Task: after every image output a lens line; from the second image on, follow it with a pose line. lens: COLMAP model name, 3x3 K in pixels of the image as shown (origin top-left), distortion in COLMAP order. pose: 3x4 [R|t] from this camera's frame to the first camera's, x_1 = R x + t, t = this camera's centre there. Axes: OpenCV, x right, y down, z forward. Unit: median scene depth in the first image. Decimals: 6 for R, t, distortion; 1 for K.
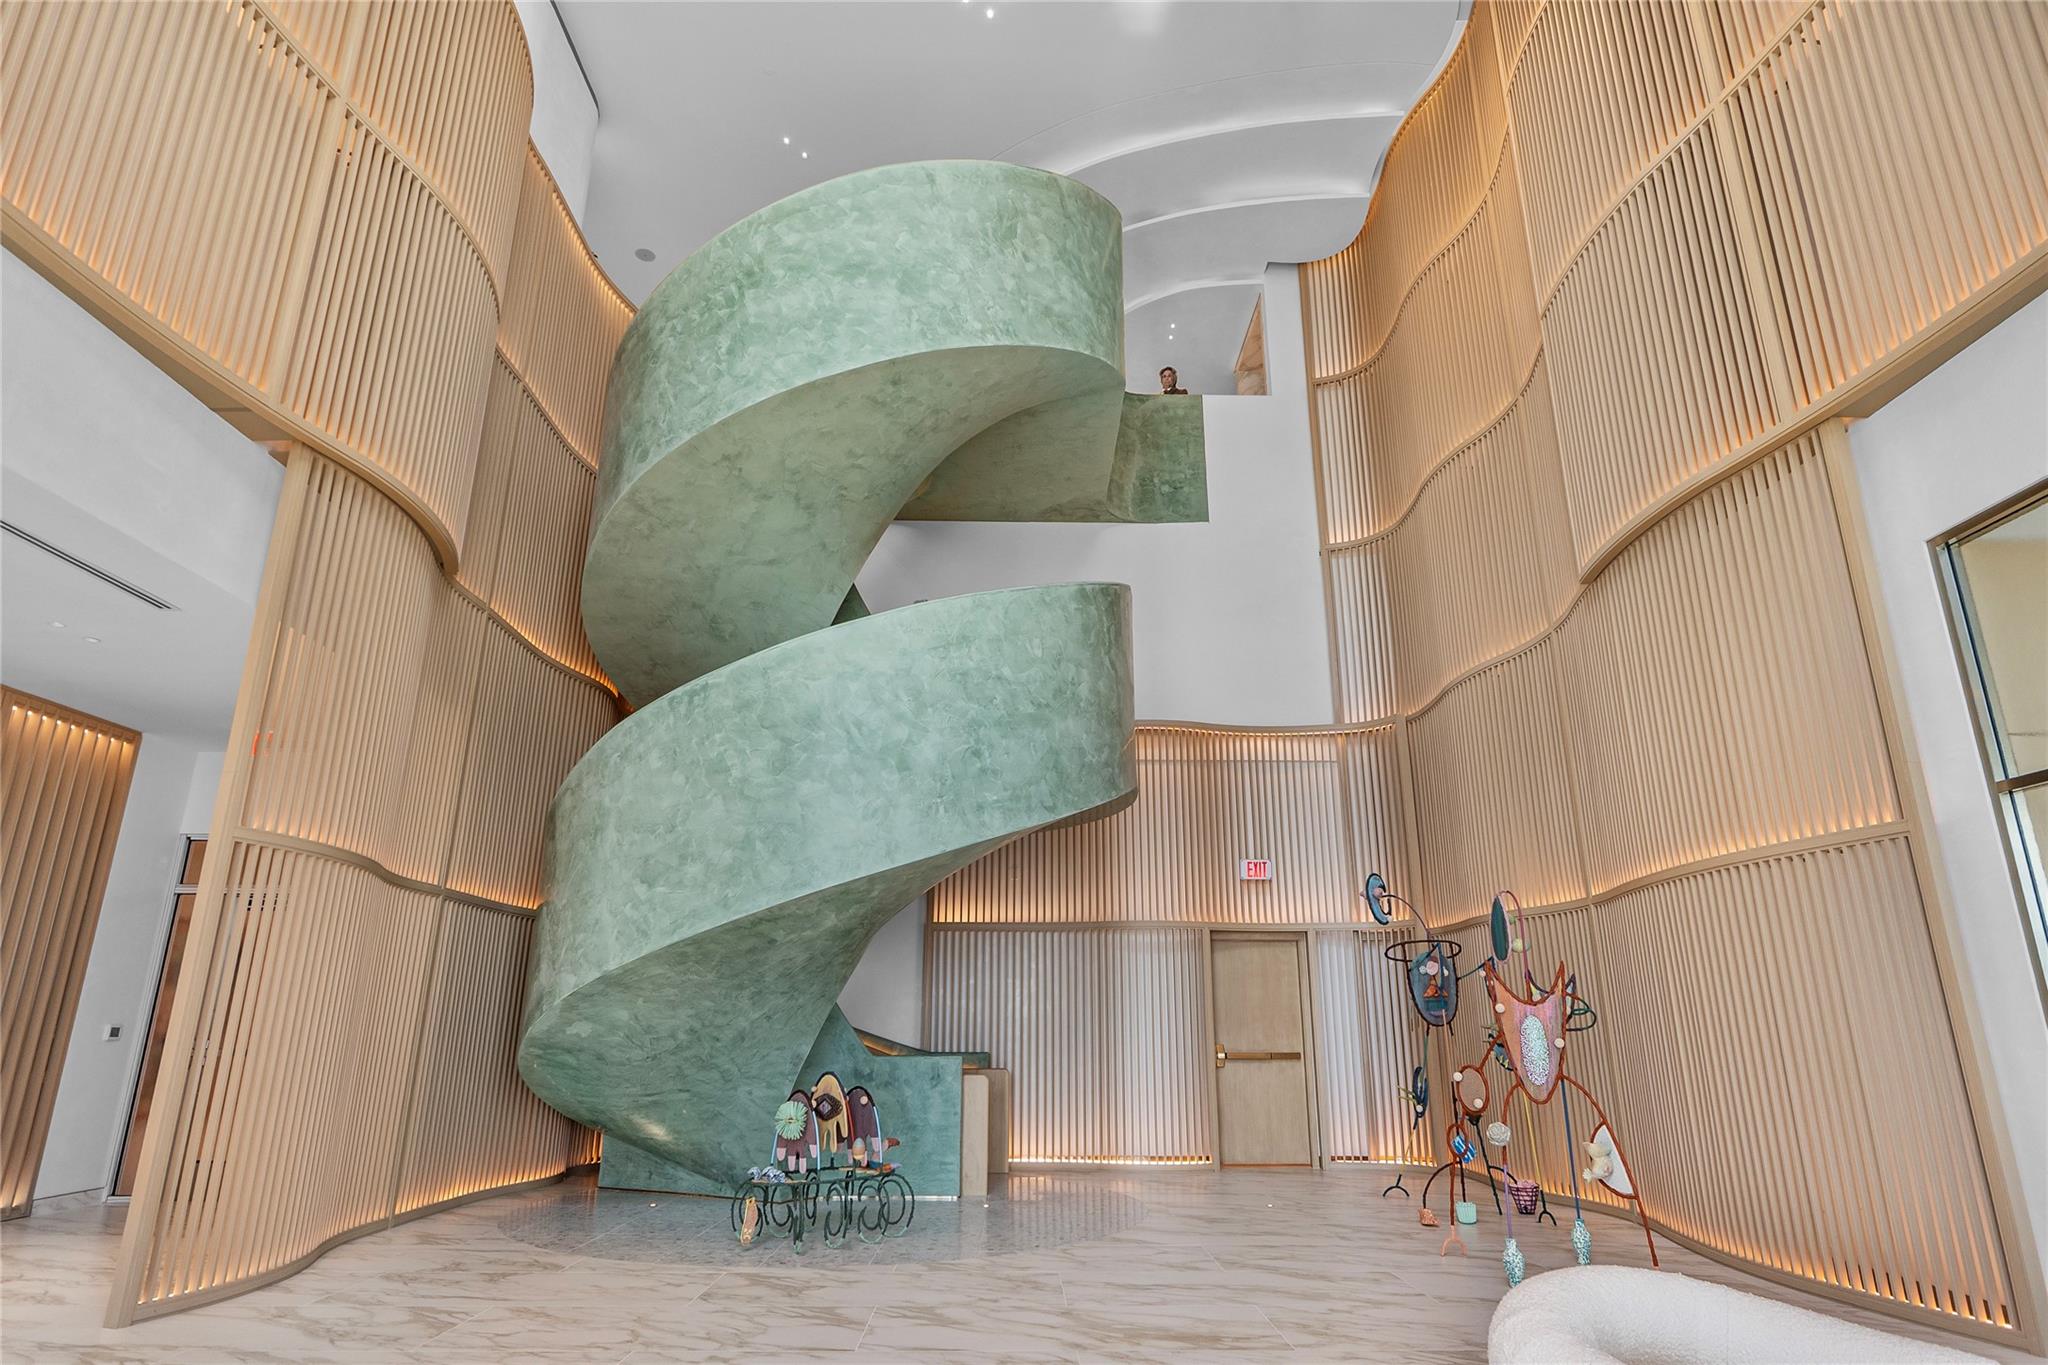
lens RADIAL K [[1140.2, 0, 1024.0], [0, 1140.2, 682.5], [0, 0, 1]] dist [-0.006037, -0.000419]
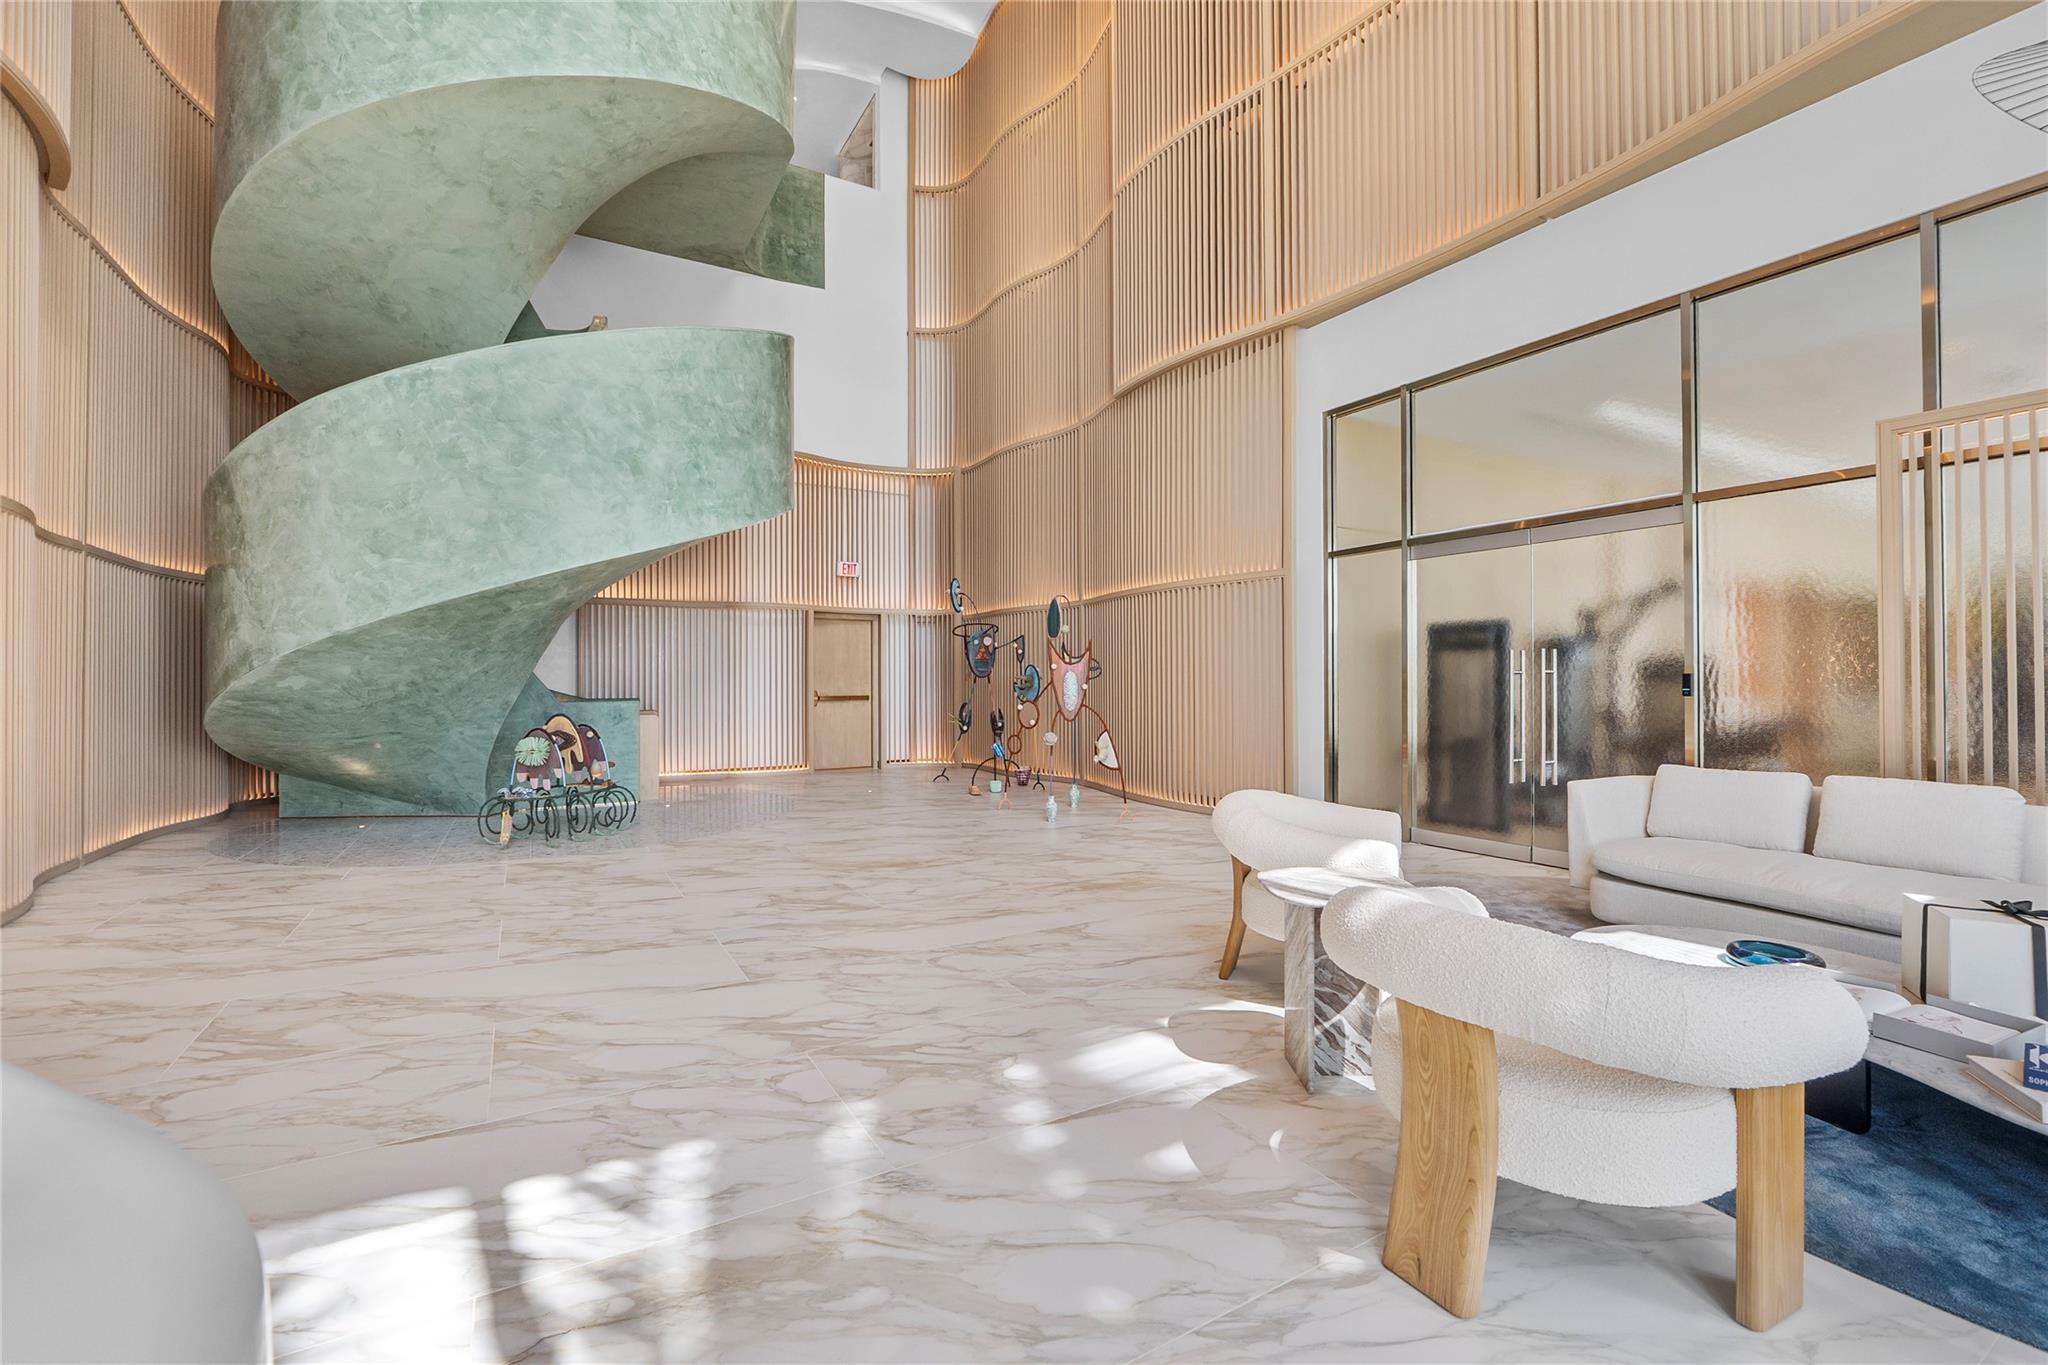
lens RADIAL K [[858.6, 0, 1024.0], [0, 858.6, 682.5], [0, 0, 1]] dist [-0.011749, 0.000207]
pose [[0.871658, -0.005802, 0.490081, -0.171135], [-0.137818, 0.956682, 0.256449, -0.000200], [-0.470339, -0.291077, 0.833099, -0.005477]]
